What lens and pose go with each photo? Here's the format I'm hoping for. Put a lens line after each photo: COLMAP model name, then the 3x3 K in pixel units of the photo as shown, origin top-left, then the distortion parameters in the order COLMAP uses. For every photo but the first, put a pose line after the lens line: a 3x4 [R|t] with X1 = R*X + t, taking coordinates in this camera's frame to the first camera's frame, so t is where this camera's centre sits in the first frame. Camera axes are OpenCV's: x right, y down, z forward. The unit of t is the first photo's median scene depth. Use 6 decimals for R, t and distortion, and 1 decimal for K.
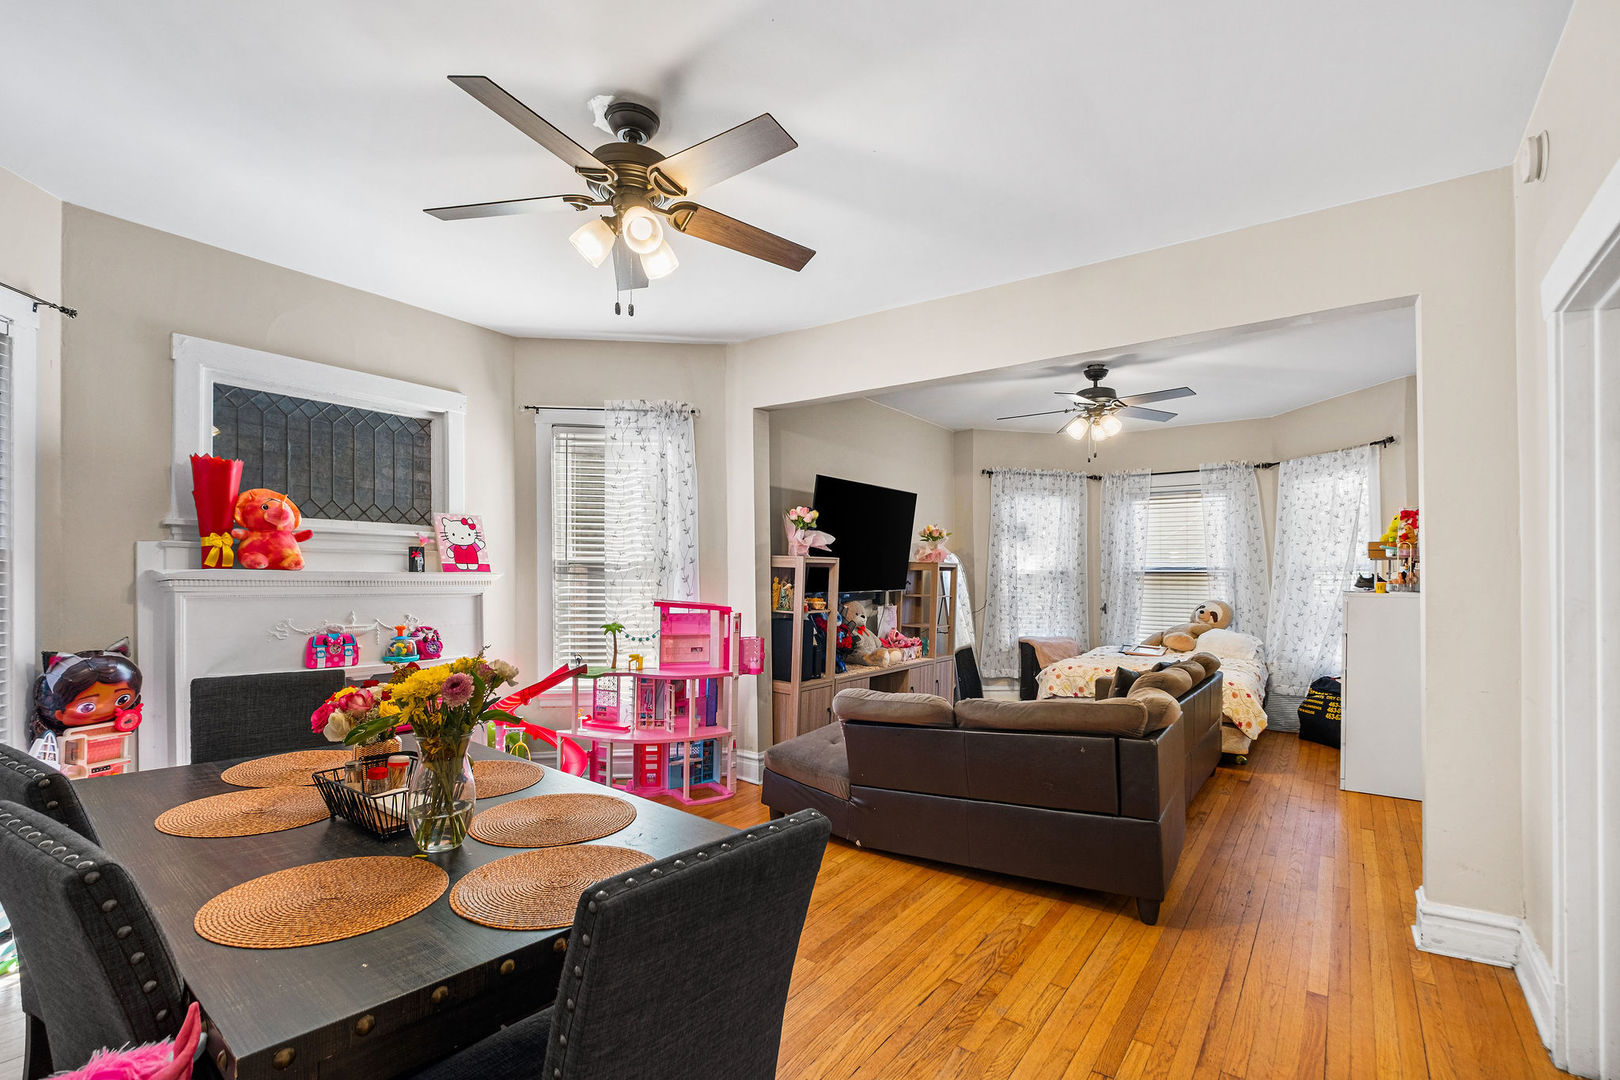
lens RADIAL K [[725.7, 0, 808.1], [0, 725.7, 570.7], [0, 0, 1]] dist [-0.002293, -0.000833]
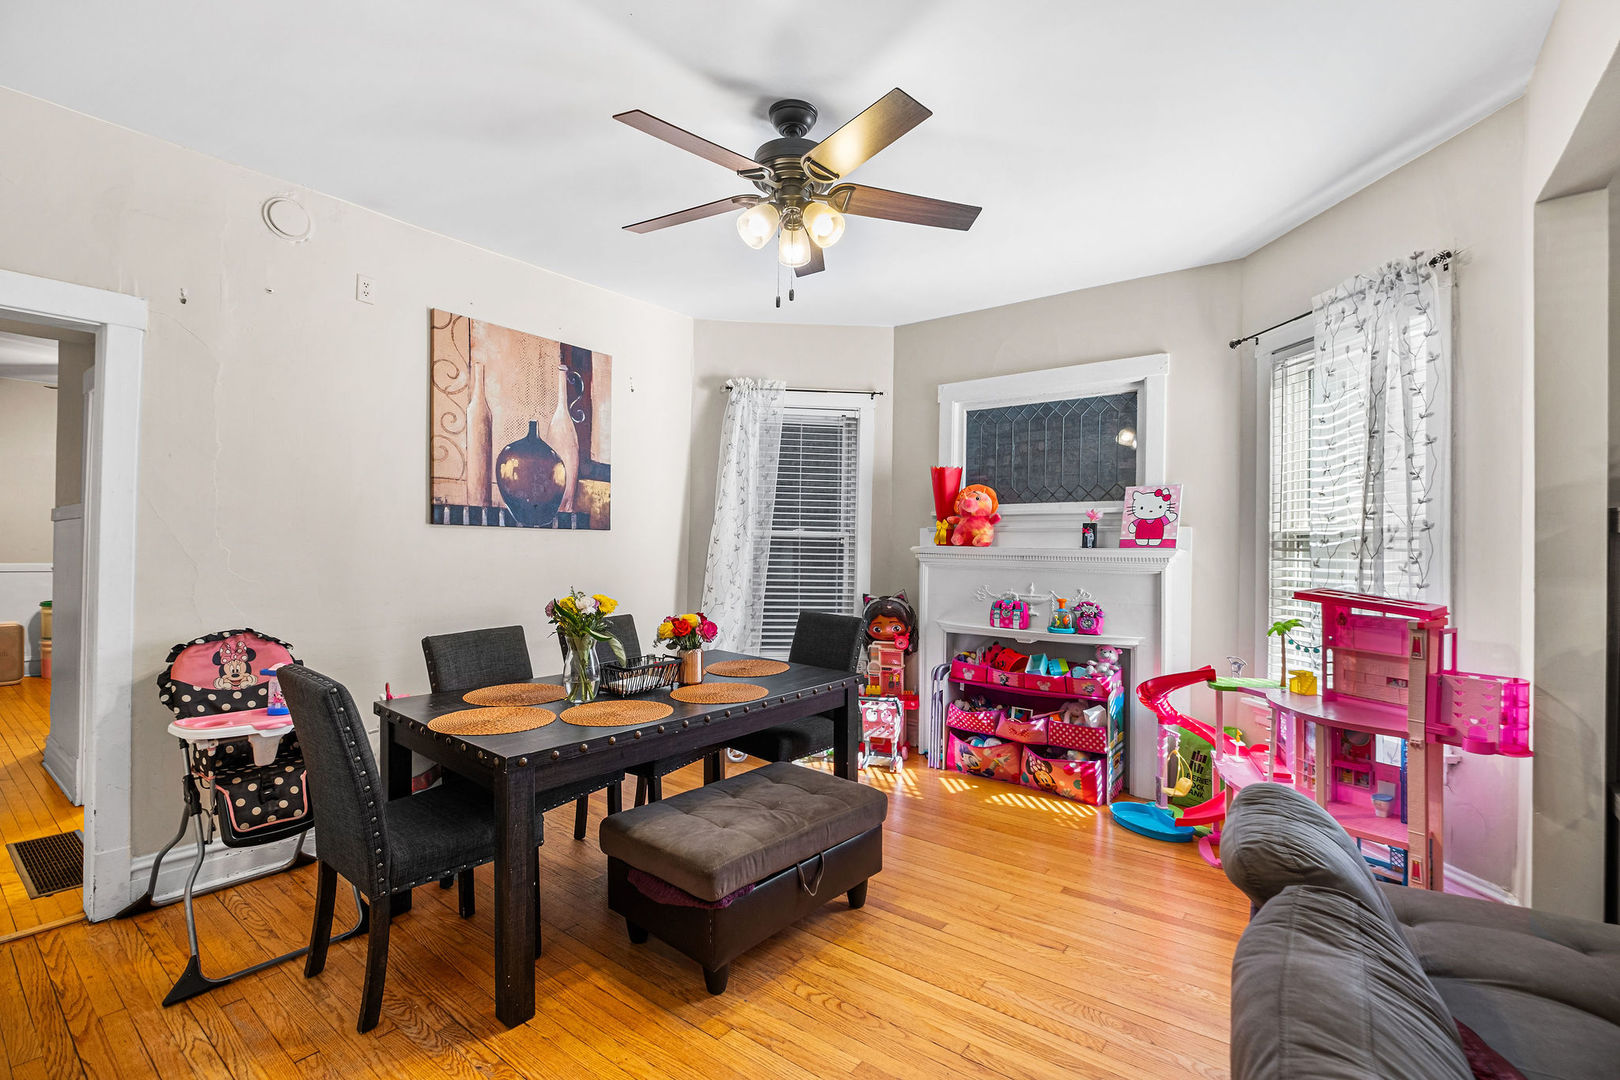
lens RADIAL K [[726.5, 0, 809.7], [0, 726.5, 550.7], [0, 0, 1]] dist [0.000018, -0.000053]
pose [[-0.021352, -0.000980, -0.999772, 0.464755], [-0.000615, 0.999999, -0.000968, 0.006374], [0.999772, 0.000594, -0.021352, 0.600044]]
